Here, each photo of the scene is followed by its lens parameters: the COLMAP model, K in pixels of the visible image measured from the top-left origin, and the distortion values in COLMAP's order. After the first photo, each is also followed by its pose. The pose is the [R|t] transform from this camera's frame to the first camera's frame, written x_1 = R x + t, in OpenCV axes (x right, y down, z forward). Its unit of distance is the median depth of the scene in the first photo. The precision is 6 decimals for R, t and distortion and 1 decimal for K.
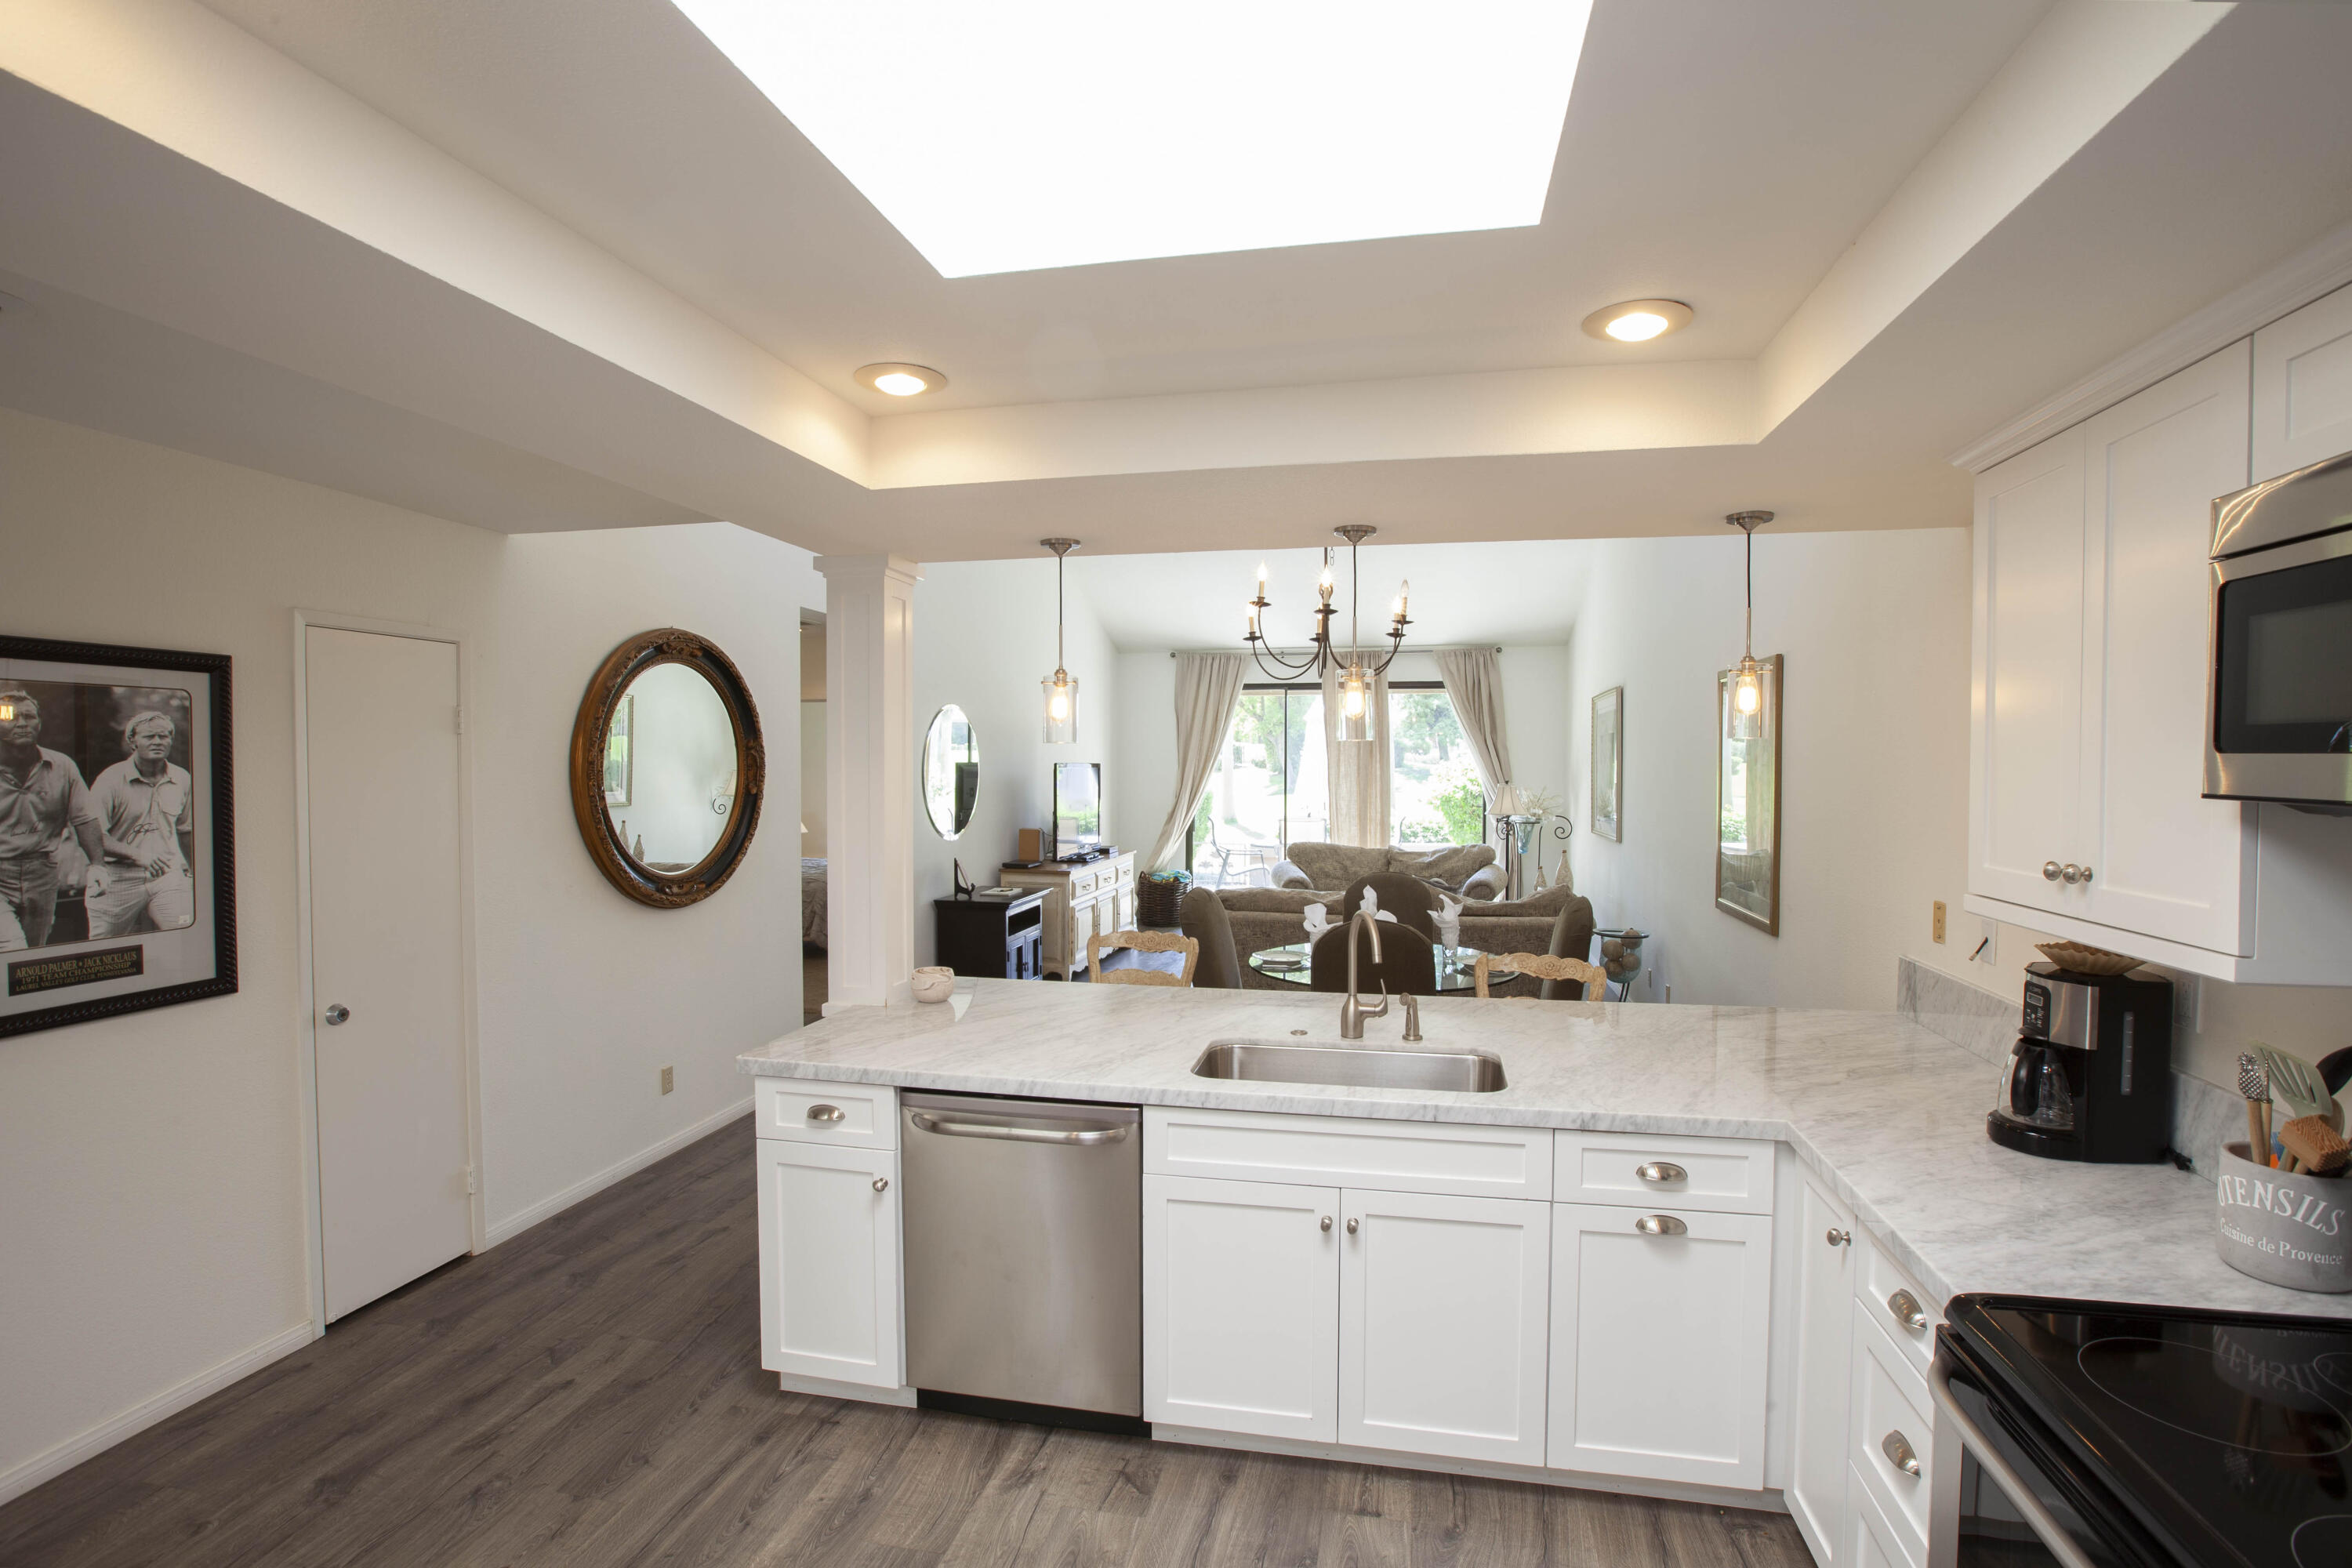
lens RADIAL K [[1112.4, 0, 1181.5], [0, 1112.4, 793.7], [0, 0, 1]] dist [-0.073312, 0.037754]
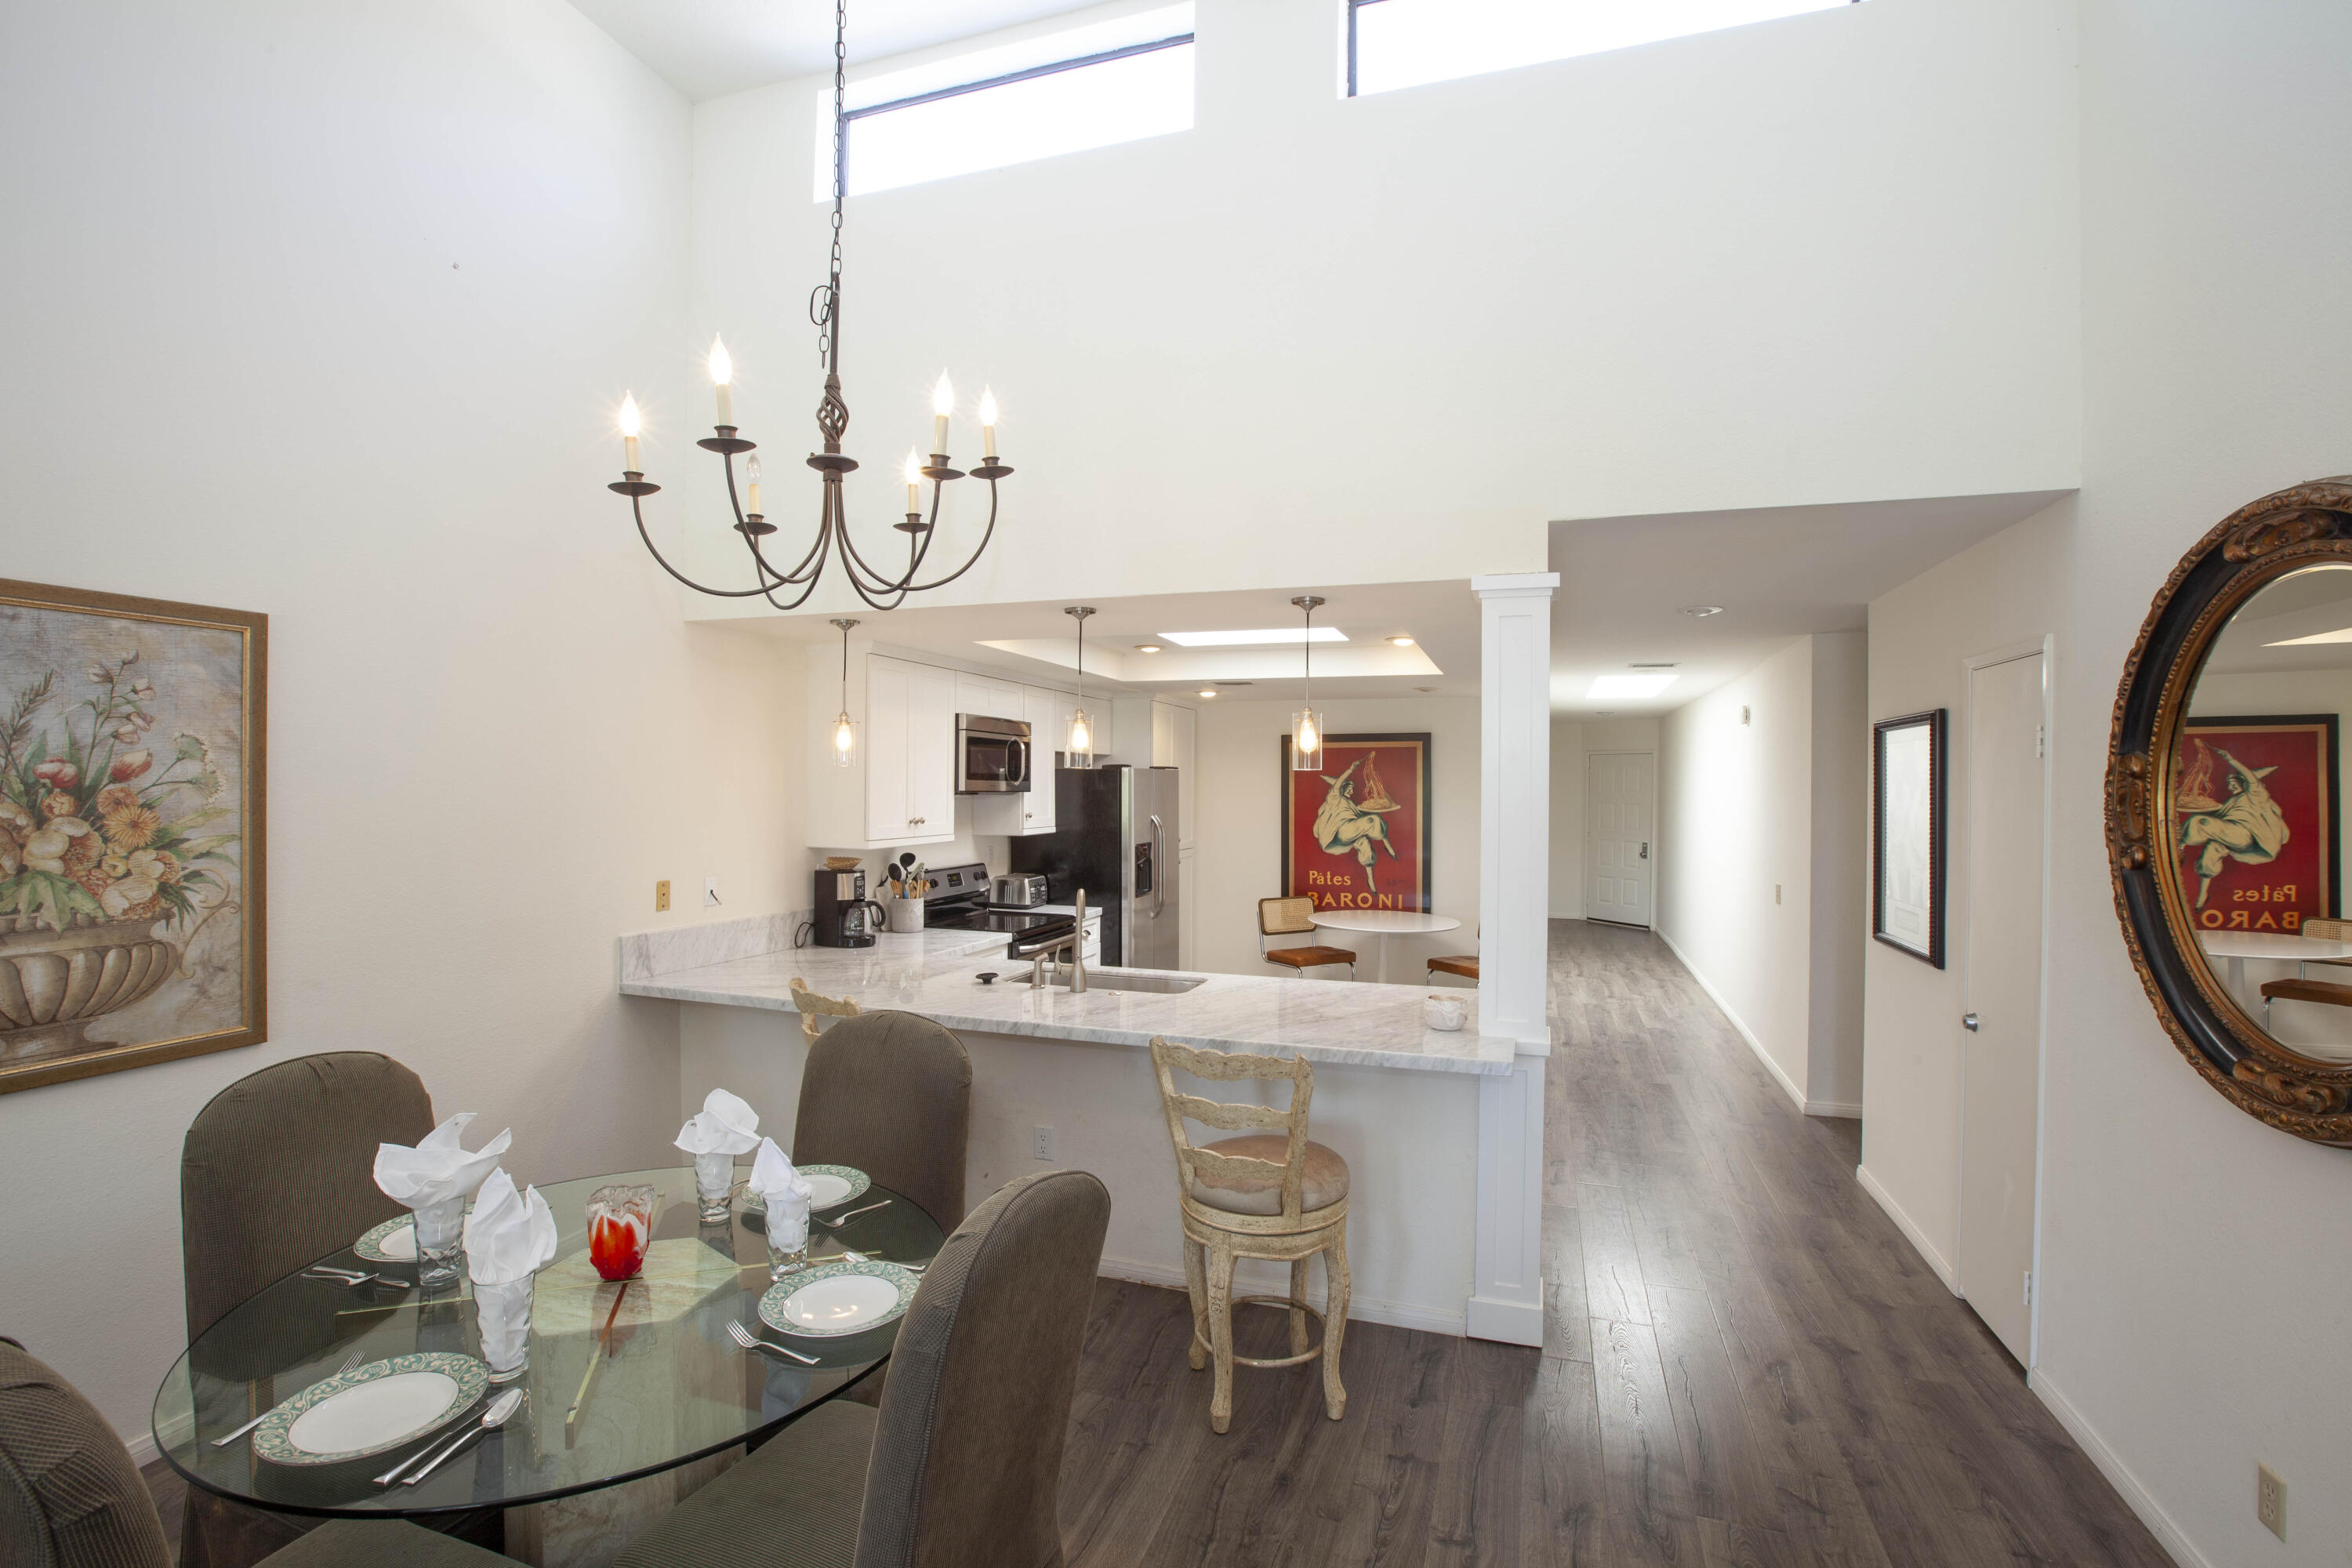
lens RADIAL K [[1084.7, 0, 1184.6], [0, 1084.7, 789.7], [0, 0, 1]] dist [-0.030244, 0.000931]
pose [[-0.993785, -0.008477, 0.110991, -0.125787], [-0.004702, 0.999403, 0.034226, -0.072065], [-0.111215, 0.033491, -0.993232, 2.510726]]
